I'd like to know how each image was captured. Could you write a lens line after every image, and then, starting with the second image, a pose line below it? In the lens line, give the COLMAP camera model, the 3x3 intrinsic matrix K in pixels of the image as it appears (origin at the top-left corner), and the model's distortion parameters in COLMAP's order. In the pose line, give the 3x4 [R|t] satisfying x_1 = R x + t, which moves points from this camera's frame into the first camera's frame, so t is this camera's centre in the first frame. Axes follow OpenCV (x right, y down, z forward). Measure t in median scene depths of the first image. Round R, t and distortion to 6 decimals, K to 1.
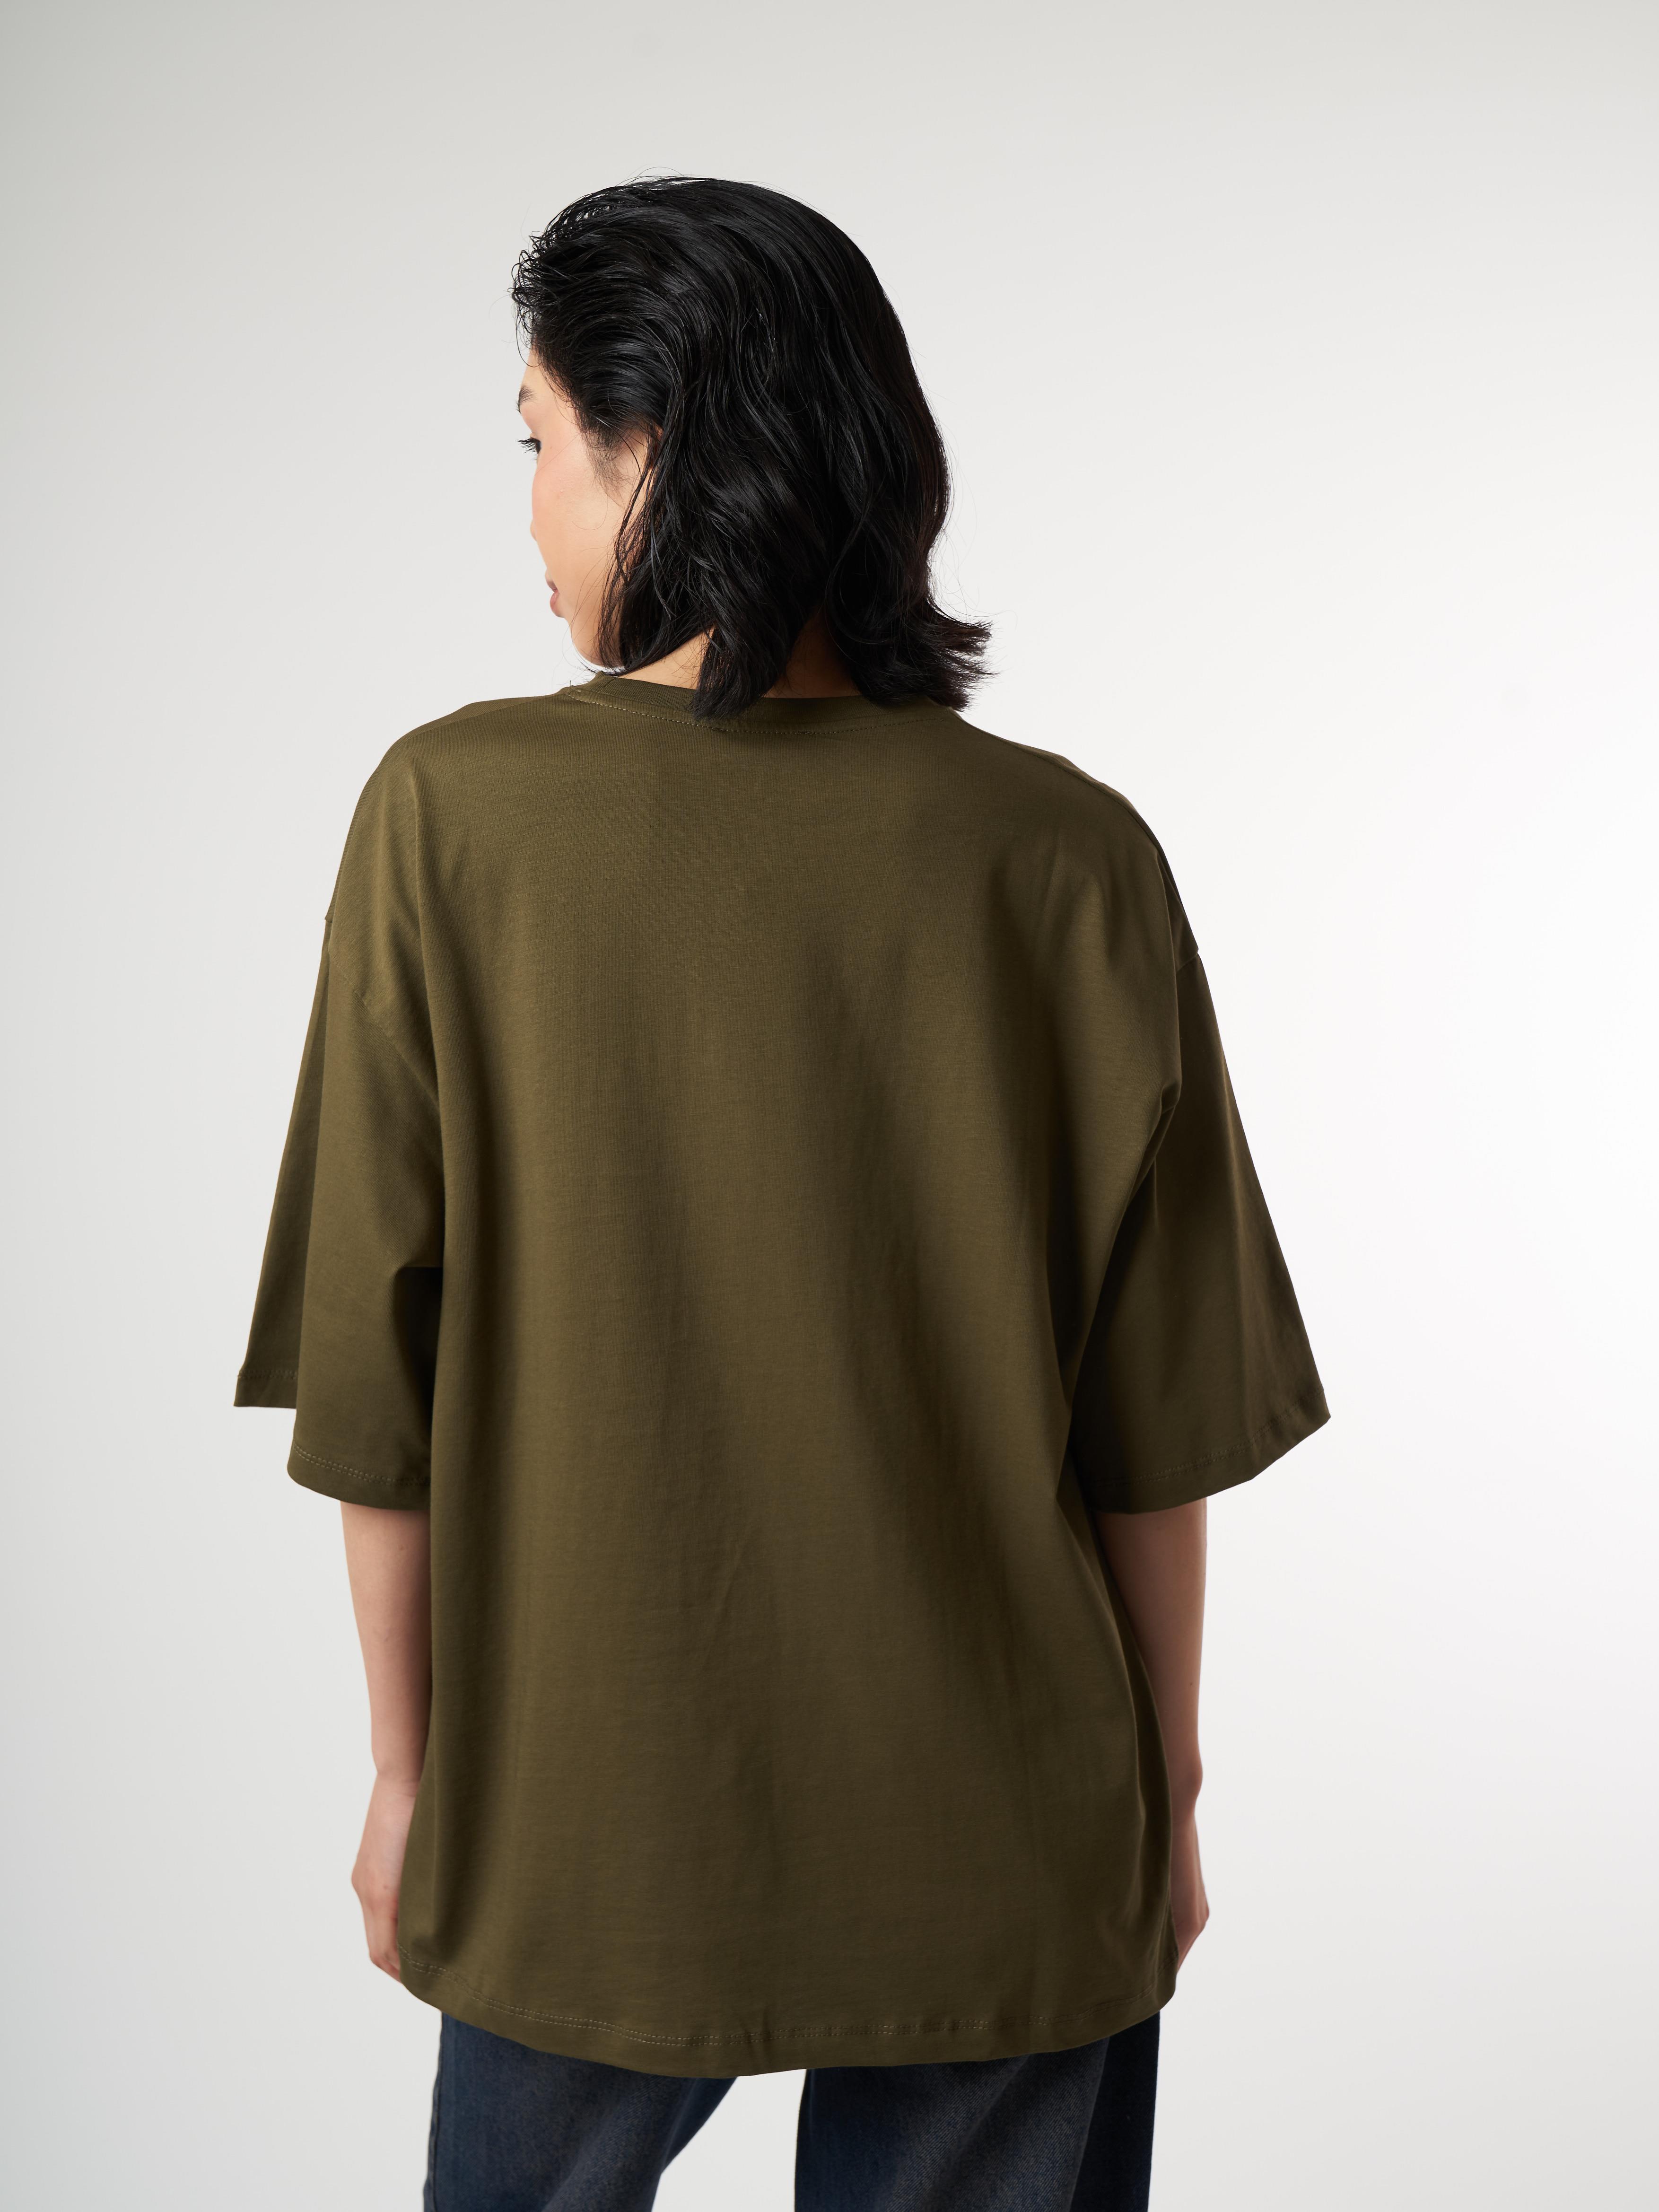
lens RADIAL K [[2846.2, 0, 829.5], [0, 2846.2, 1106.0], [0, 0, 1]] dist [-0.000914, -0.007842]
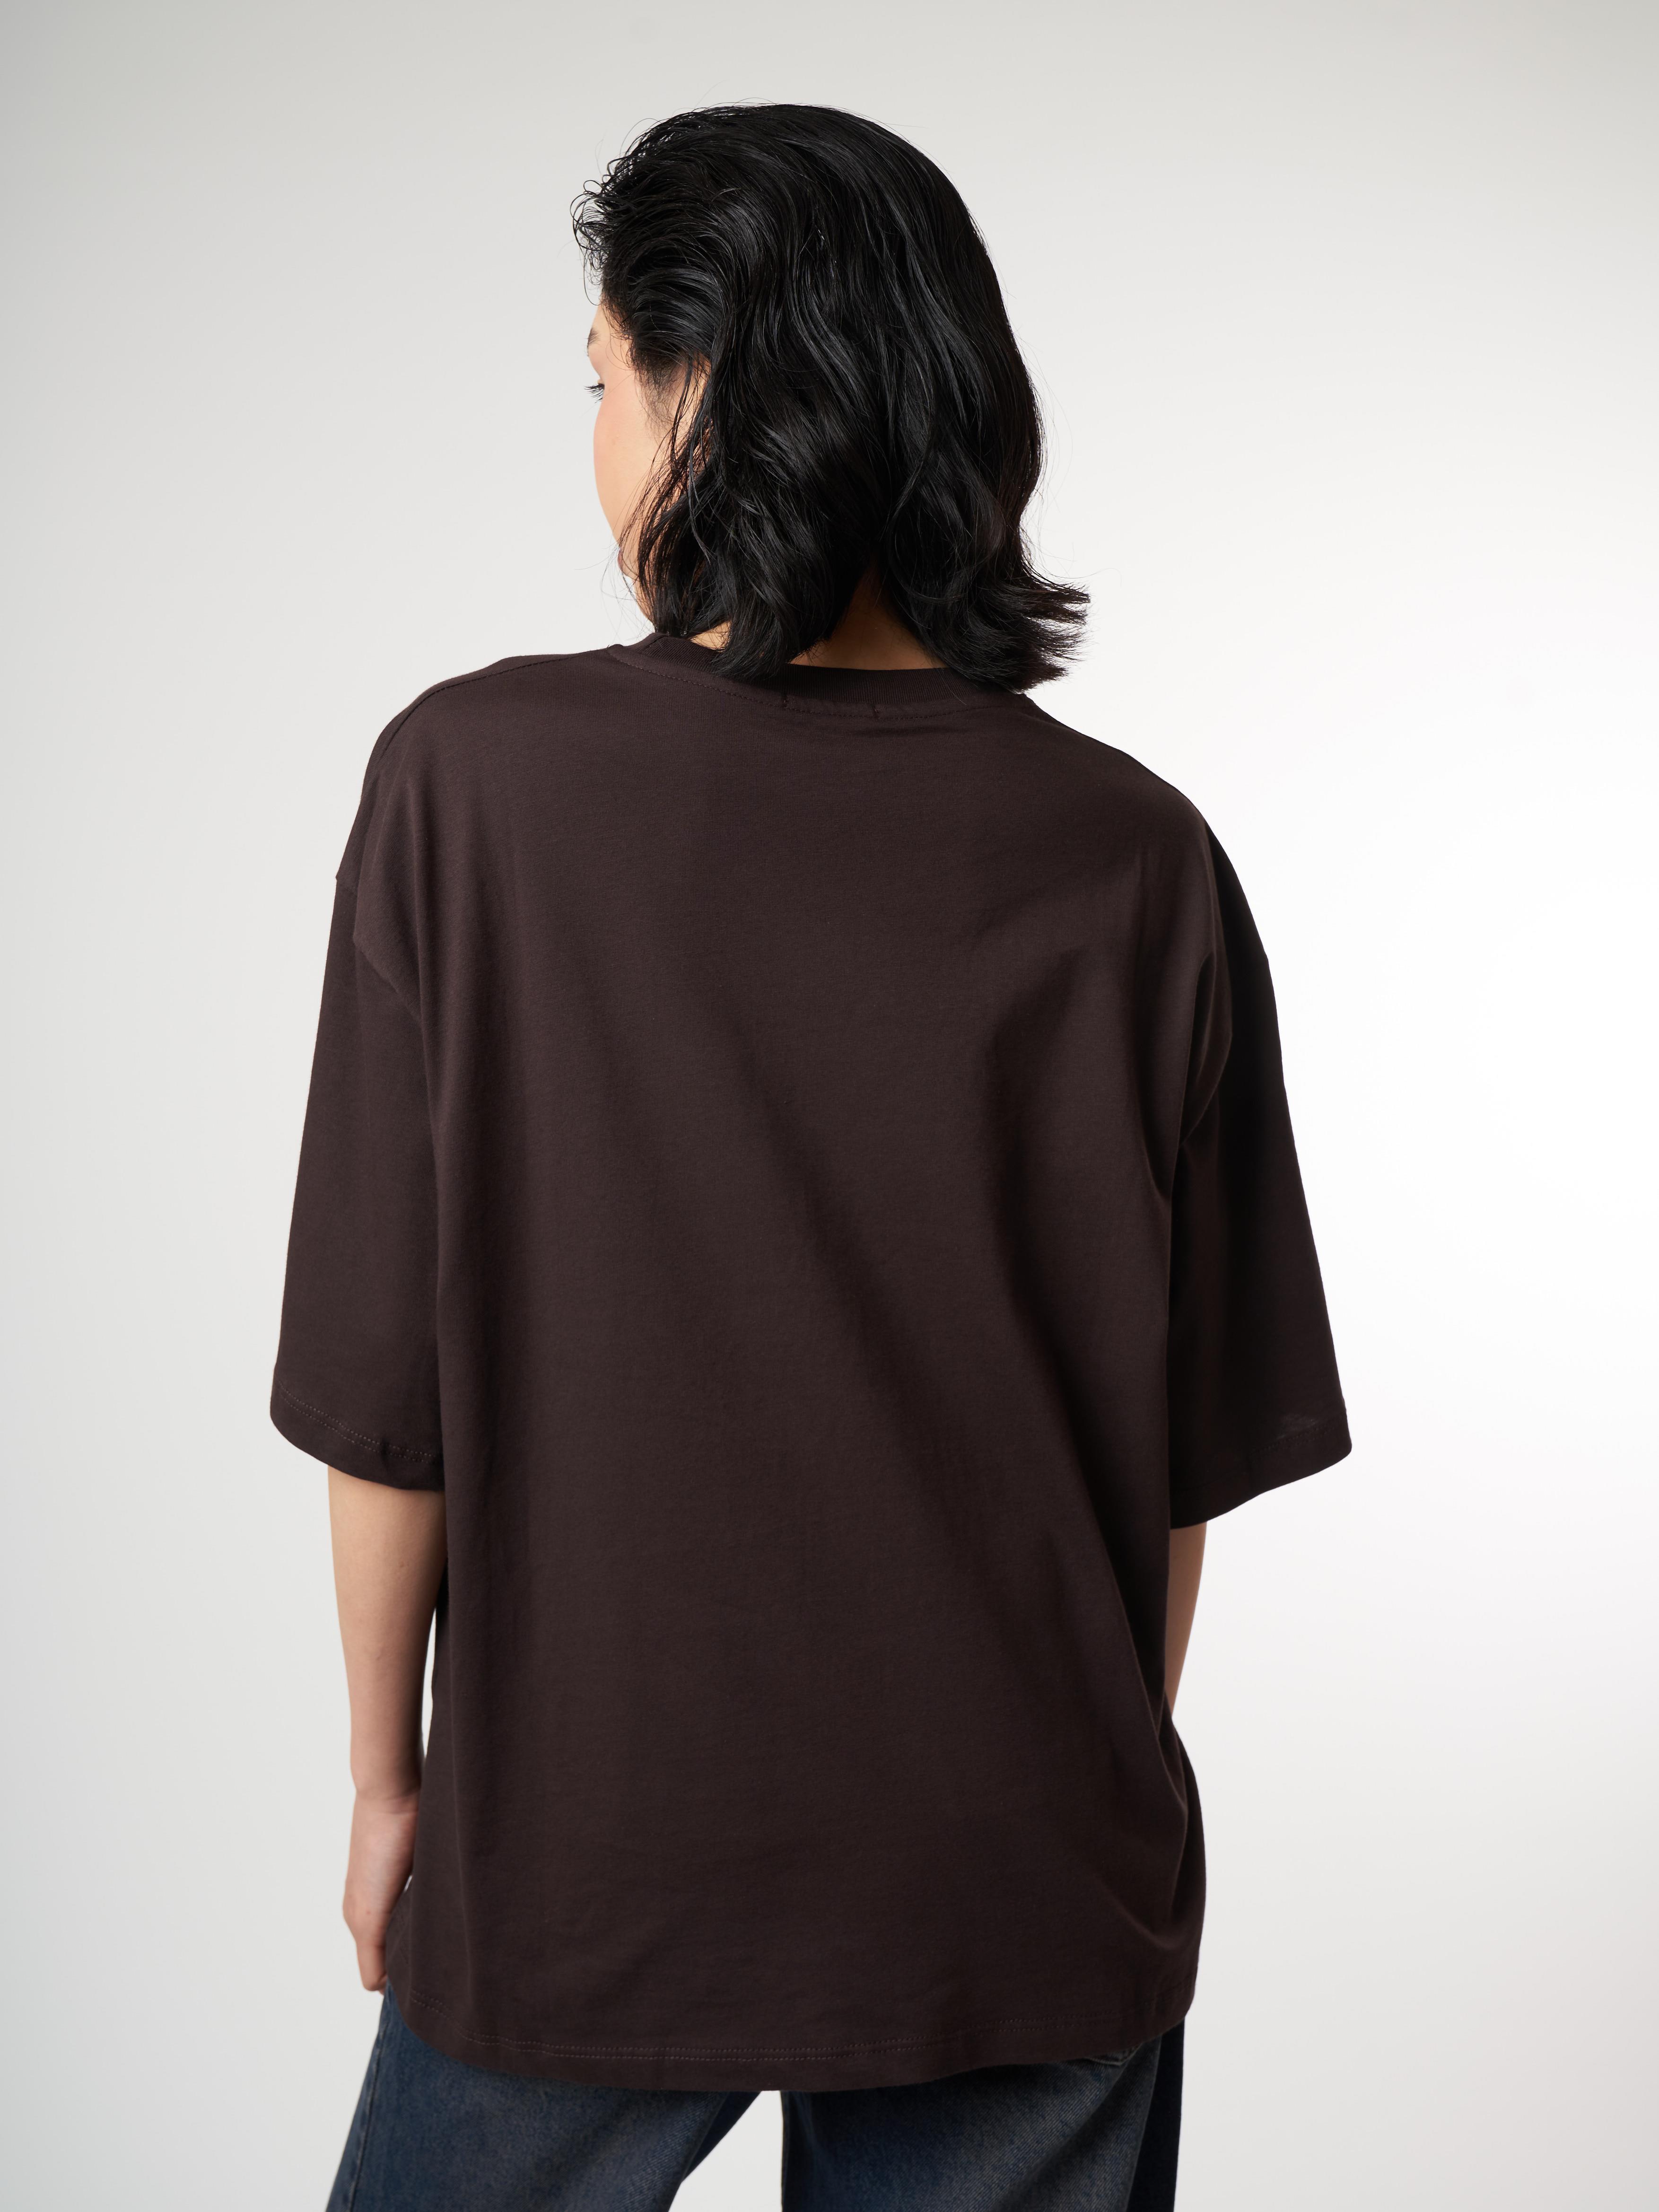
lens RADIAL K [[2300.8, 0, 828.1], [0, 2300.8, 1196.8], [0, 0, 1]] dist [0.002646, 0.010002]
pose [[0.997520, 0.028042, -0.064555, 0.034928], [-0.022883, 0.996587, 0.079316, -0.025881], [0.066559, -0.077642, 0.994757, 0.228784]]
